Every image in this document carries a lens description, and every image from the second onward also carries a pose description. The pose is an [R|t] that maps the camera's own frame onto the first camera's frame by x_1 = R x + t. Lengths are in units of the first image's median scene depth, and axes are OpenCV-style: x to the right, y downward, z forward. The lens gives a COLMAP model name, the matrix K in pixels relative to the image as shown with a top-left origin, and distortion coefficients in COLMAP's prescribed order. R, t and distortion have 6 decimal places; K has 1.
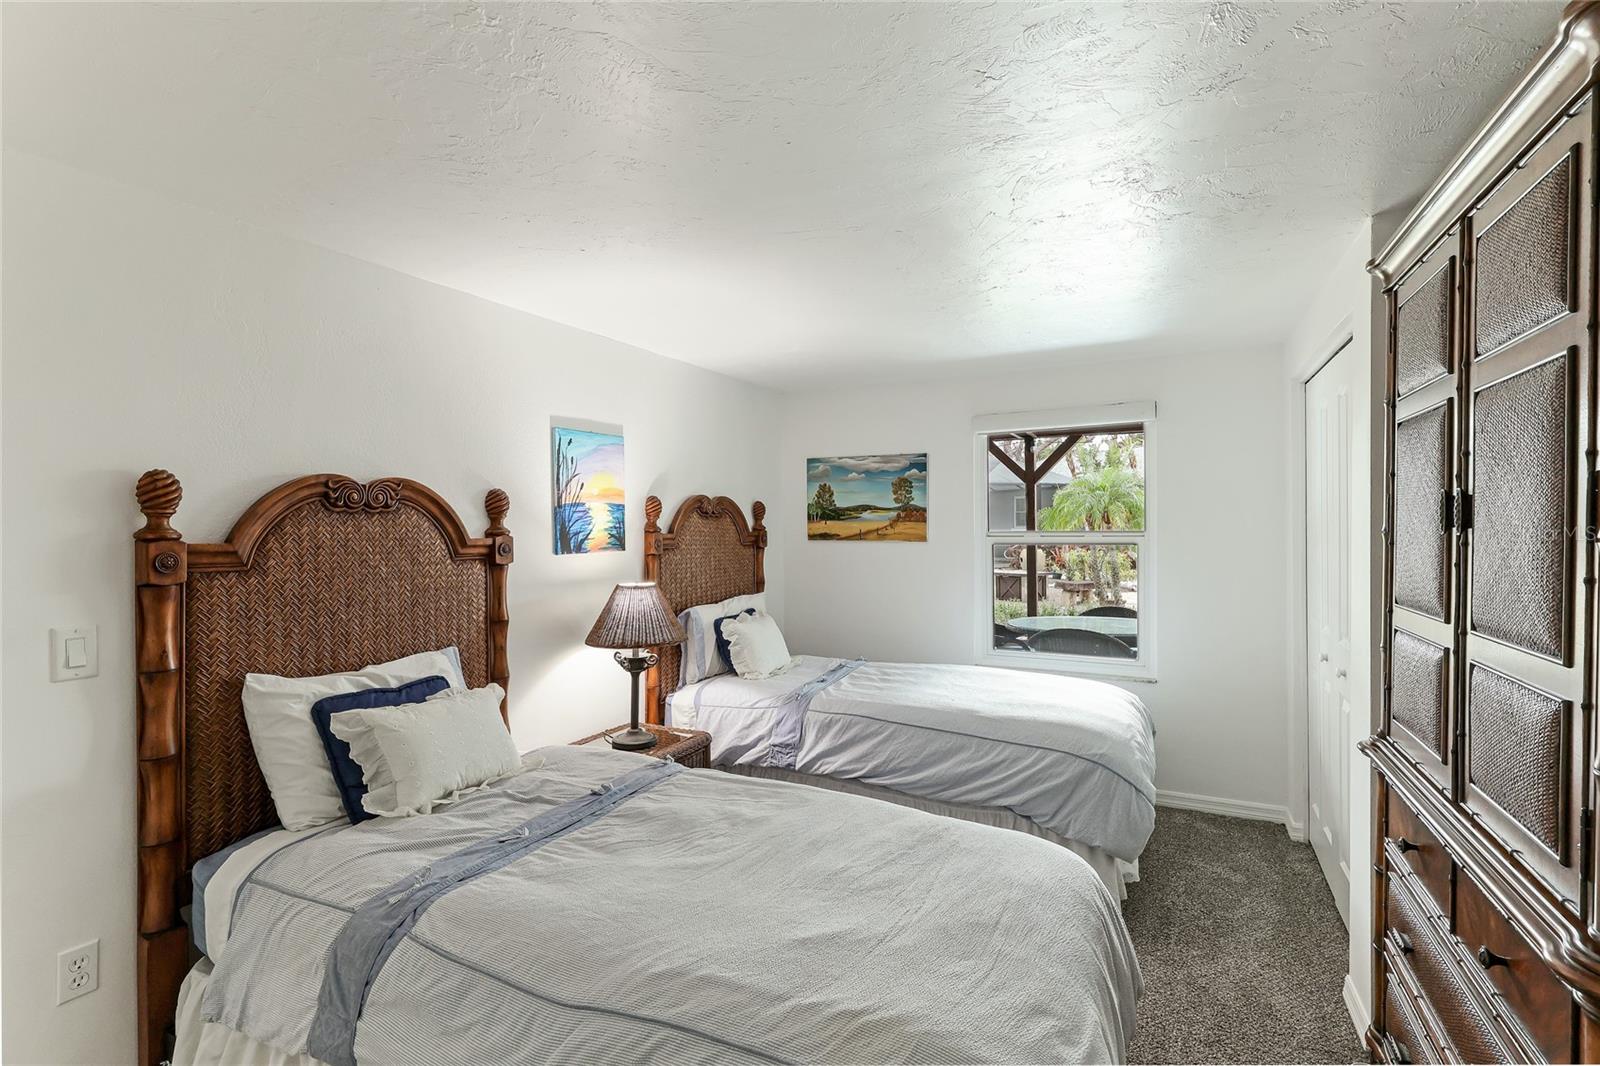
lens RADIAL K [[730.7, 0, 800.0], [0, 730.7, 533.0], [0, 0, 1]] dist [-0.000622, -0.000230]
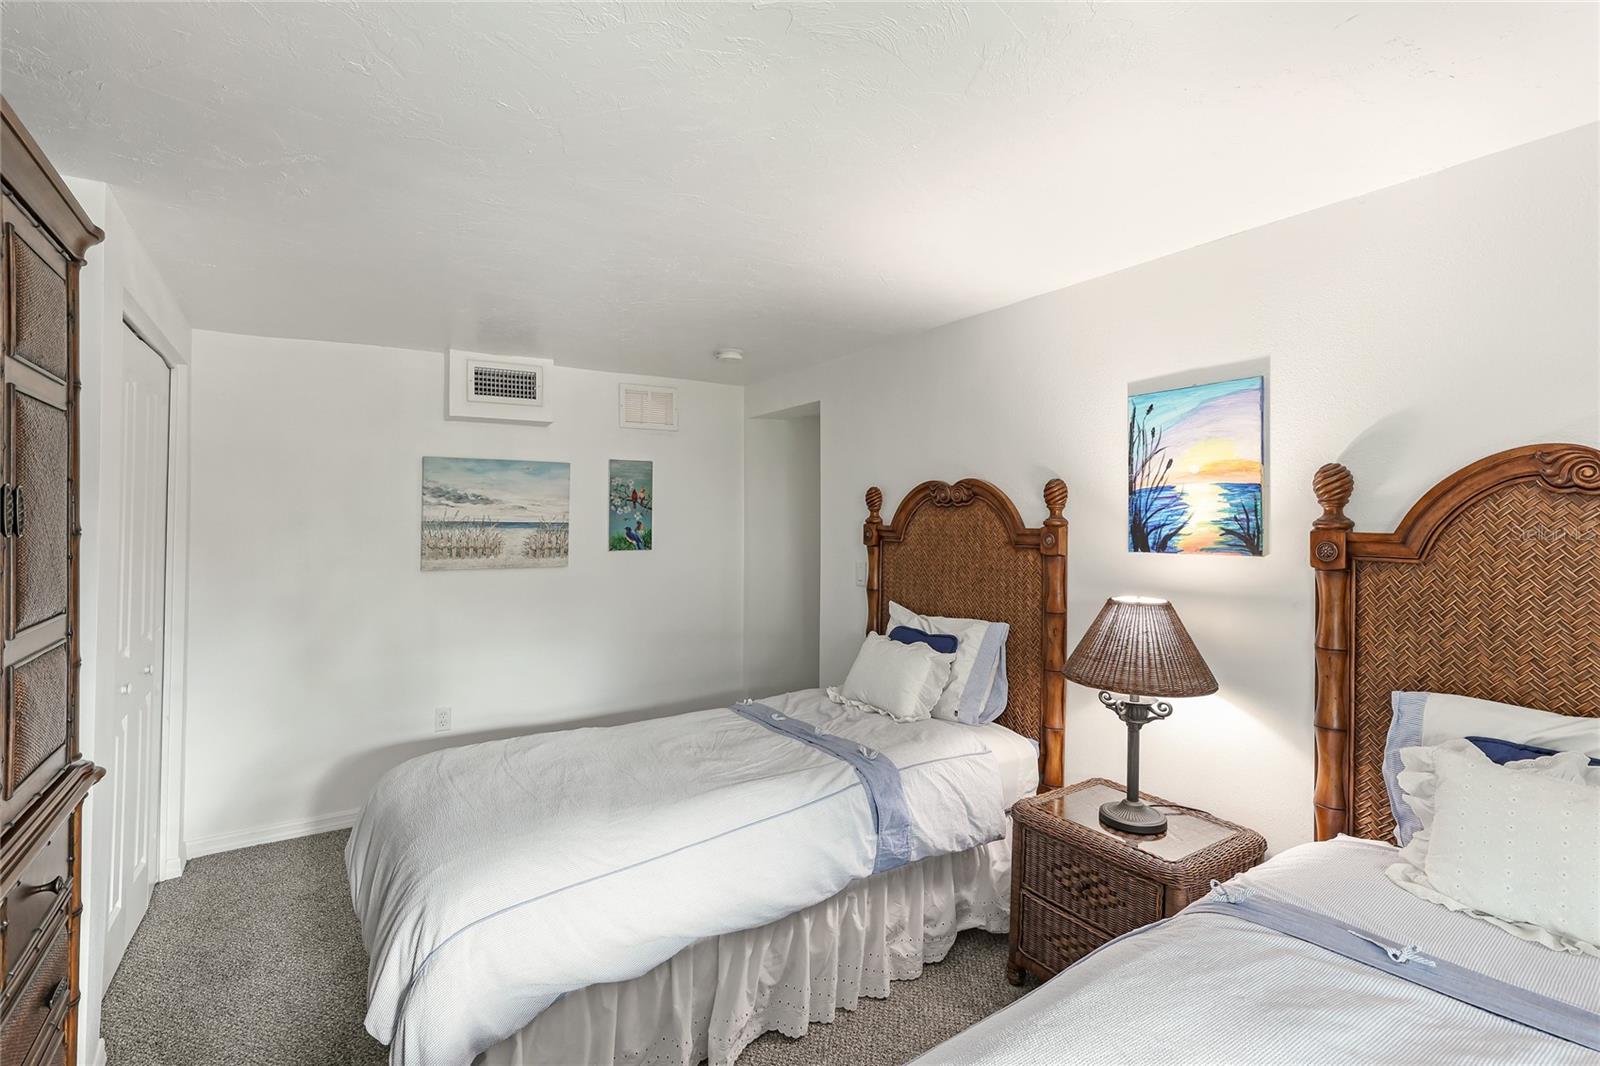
lens RADIAL K [[730.7, 0, 800.0], [0, 730.7, 533.0], [0, 0, 1]] dist [-0.000622, -0.000230]
pose [[-0.481370, 0.025078, -0.876159, 0.548936], [-0.006147, 0.999469, 0.031985, -0.015065], [0.876496, 0.020782, -0.480960, 1.044895]]
